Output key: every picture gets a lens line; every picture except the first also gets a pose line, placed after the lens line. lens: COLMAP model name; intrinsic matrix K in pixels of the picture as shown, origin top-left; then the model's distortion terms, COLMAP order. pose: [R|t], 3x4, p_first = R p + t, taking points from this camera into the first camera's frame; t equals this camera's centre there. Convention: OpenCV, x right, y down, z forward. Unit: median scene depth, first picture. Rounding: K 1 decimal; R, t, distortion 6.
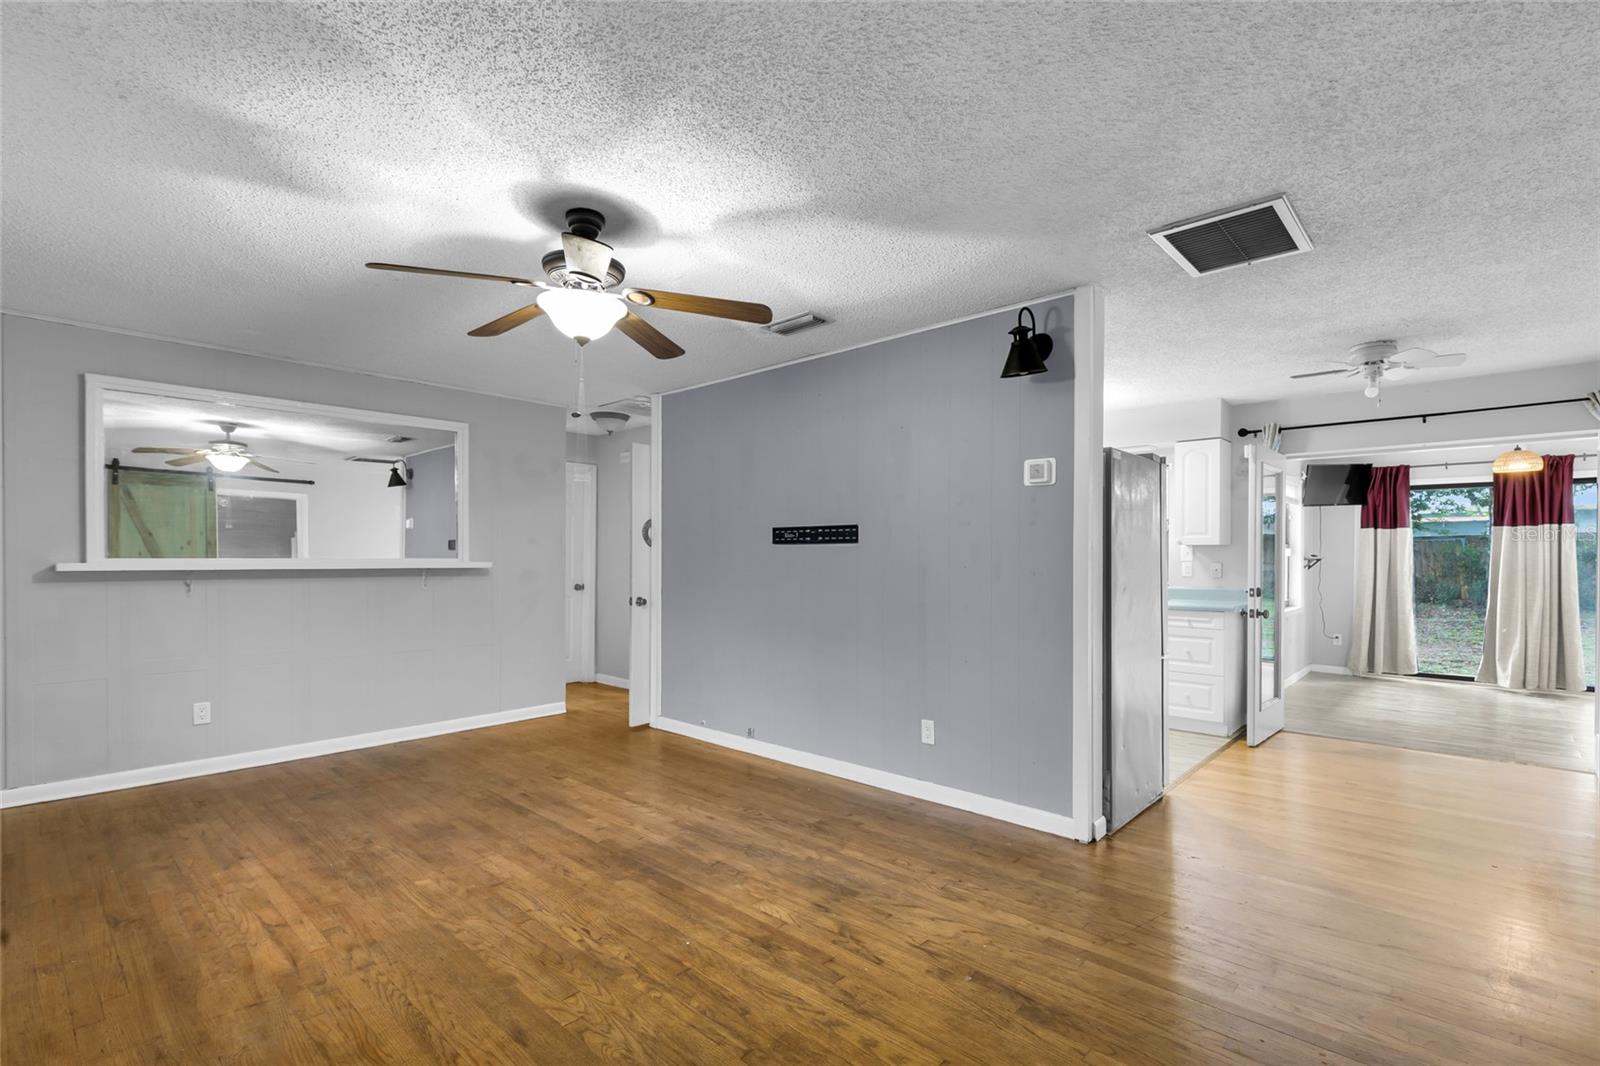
lens RADIAL K [[736.1, 0, 816.6], [0, 736.1, 558.9], [0, 0, 1]] dist [0.007210, -0.000168]
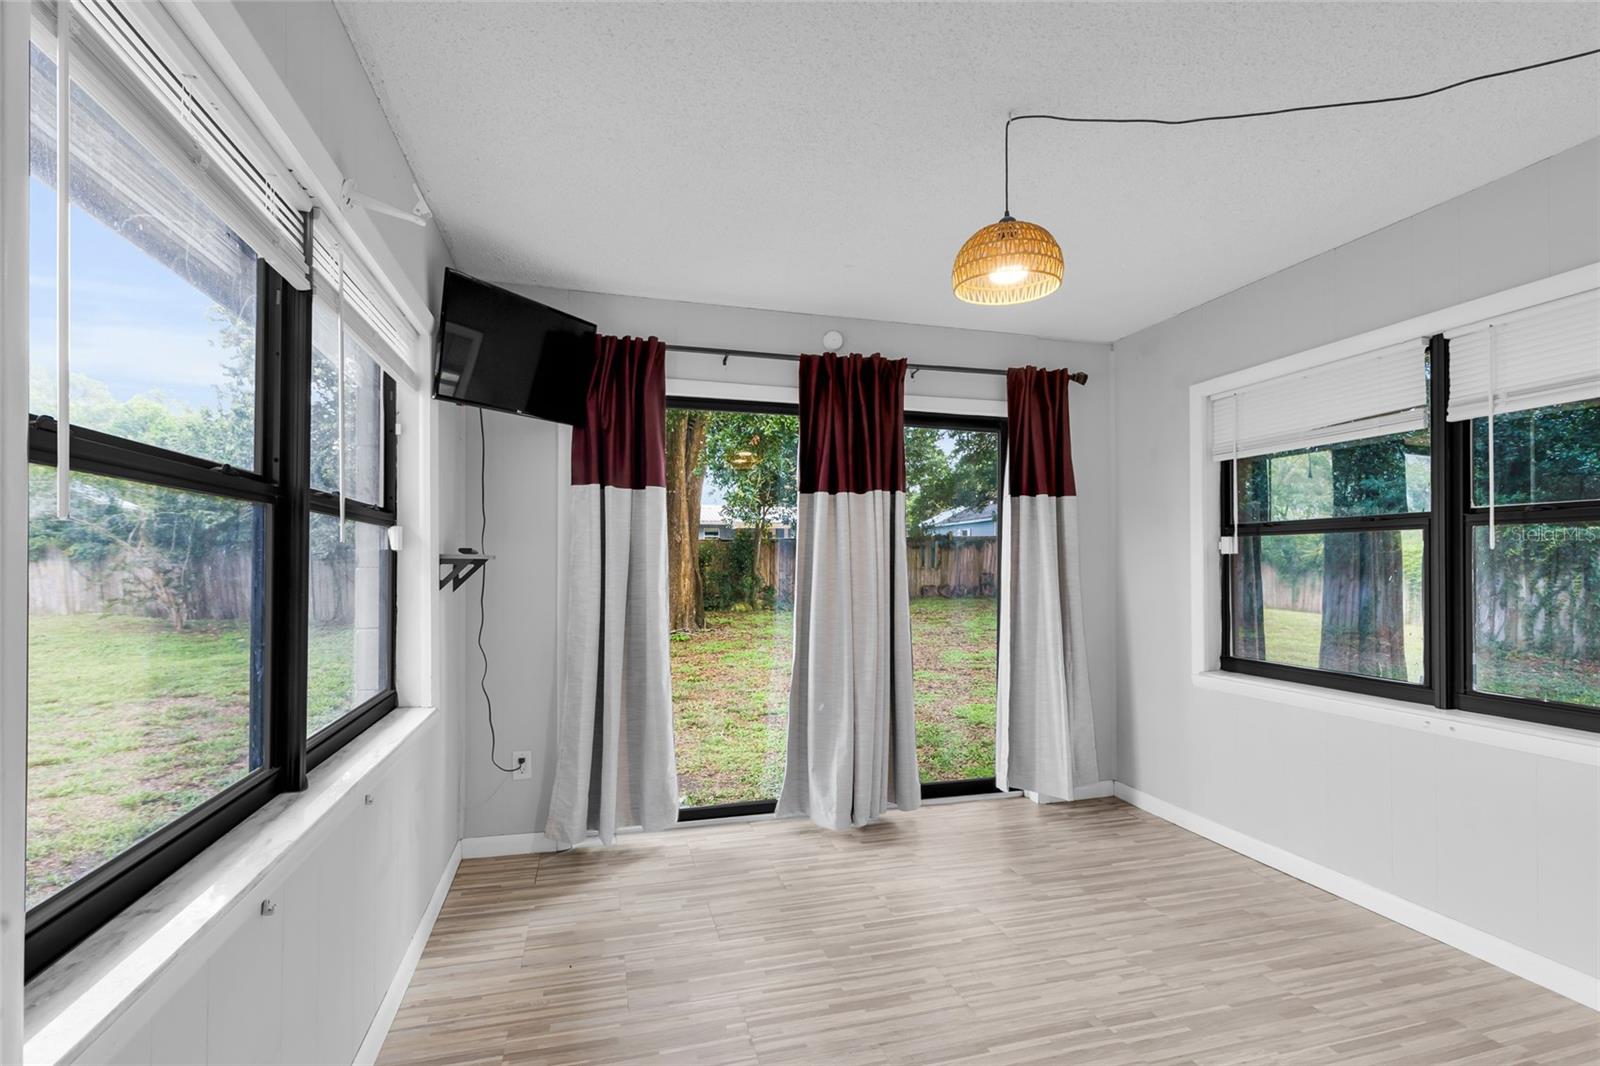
lens RADIAL K [[736.1, 0, 795.9], [0, 736.1, 561.2], [0, 0, 1]] dist [0.007210, -0.000168]
pose [[0.544691, 0.001103, 0.838636, 0.490497], [0.005557, 0.999972, -0.004925, 0.003523], [-0.838618, 0.007343, 0.544670, 0.714343]]
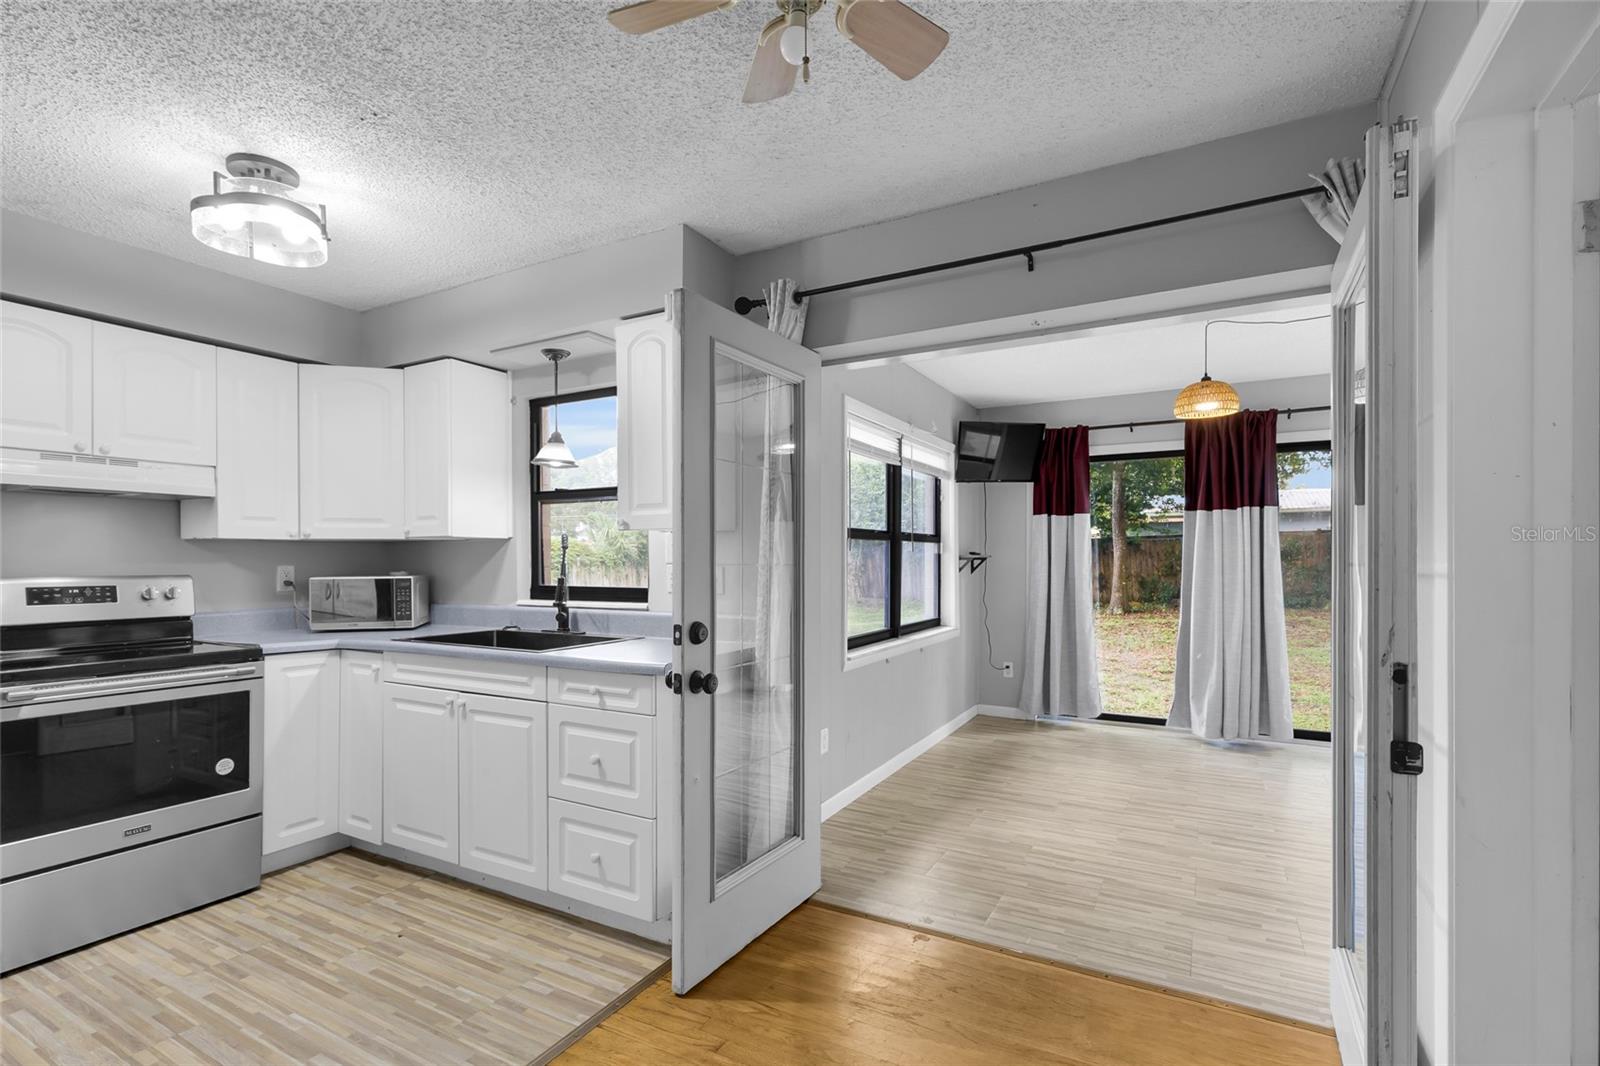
lens RADIAL K [[736.1, 0, 807.8], [0, 736.1, 563.8], [0, 0, 1]] dist [0.007210, -0.000168]
pose [[0.971847, -0.008047, 0.235476, 0.374623], [0.007515, 0.999967, 0.003158, 0.002236], [-0.235493, -0.001300, 0.971875, 0.376291]]
